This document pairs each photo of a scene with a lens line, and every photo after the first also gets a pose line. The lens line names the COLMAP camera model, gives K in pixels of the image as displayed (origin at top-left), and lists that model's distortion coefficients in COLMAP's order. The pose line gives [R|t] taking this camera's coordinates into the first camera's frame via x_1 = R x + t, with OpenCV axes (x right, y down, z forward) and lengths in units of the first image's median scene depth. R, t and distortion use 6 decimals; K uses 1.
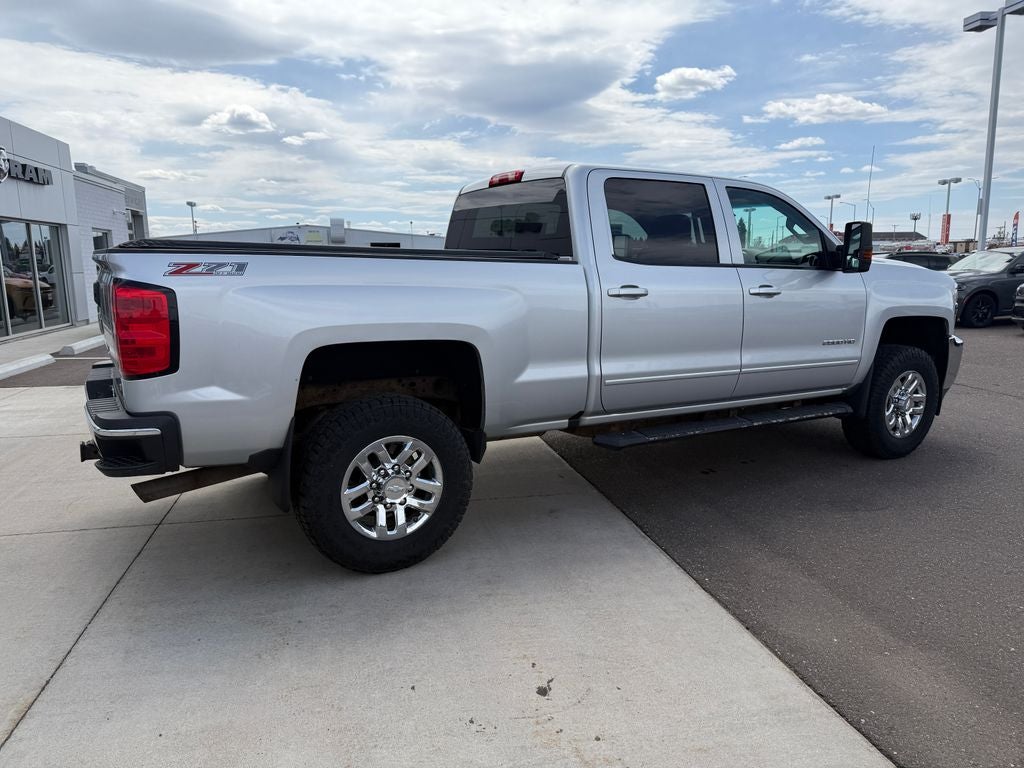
lens RADIAL K [[724.1, 0, 510.2], [0, 724.1, 394.7], [0, 0, 1]] dist [0.033862, -0.044089]
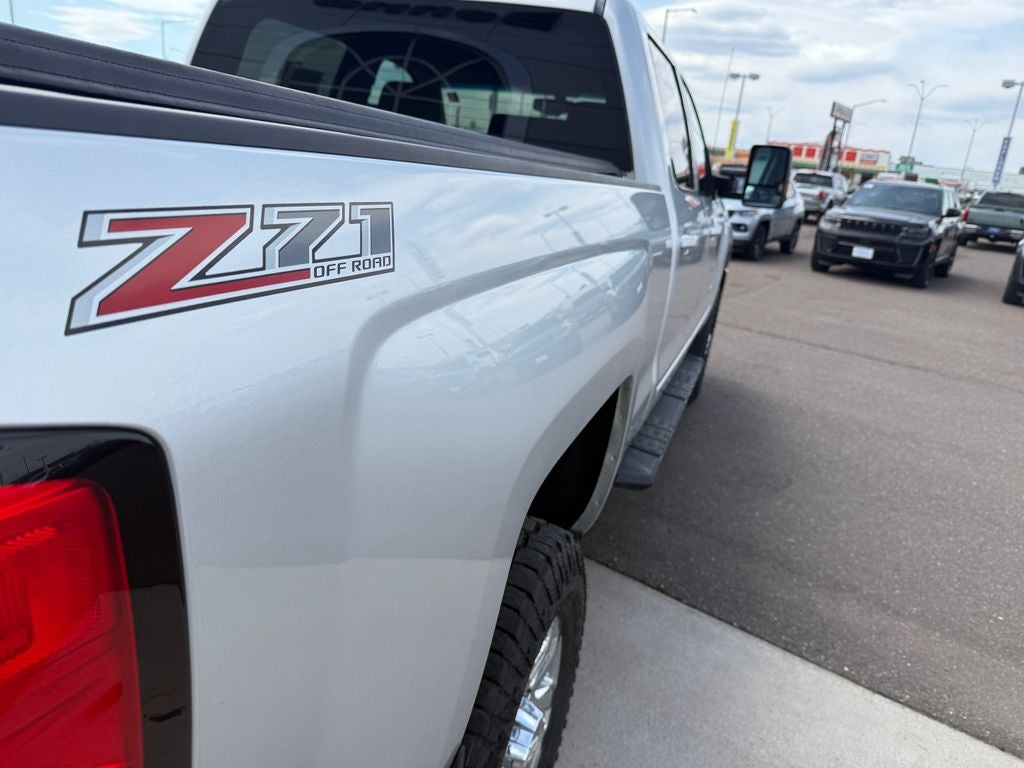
lens RADIAL K [[724.1, 0, 519.9], [0, 724.1, 402.2], [0, 0, 1]] dist [0.033862, -0.044089]
pose [[0.748806, -0.129631, 0.649989, -0.381857], [0.009290, 0.982643, 0.185272, -0.133437], [-0.662725, -0.132695, 0.737013, 0.671593]]
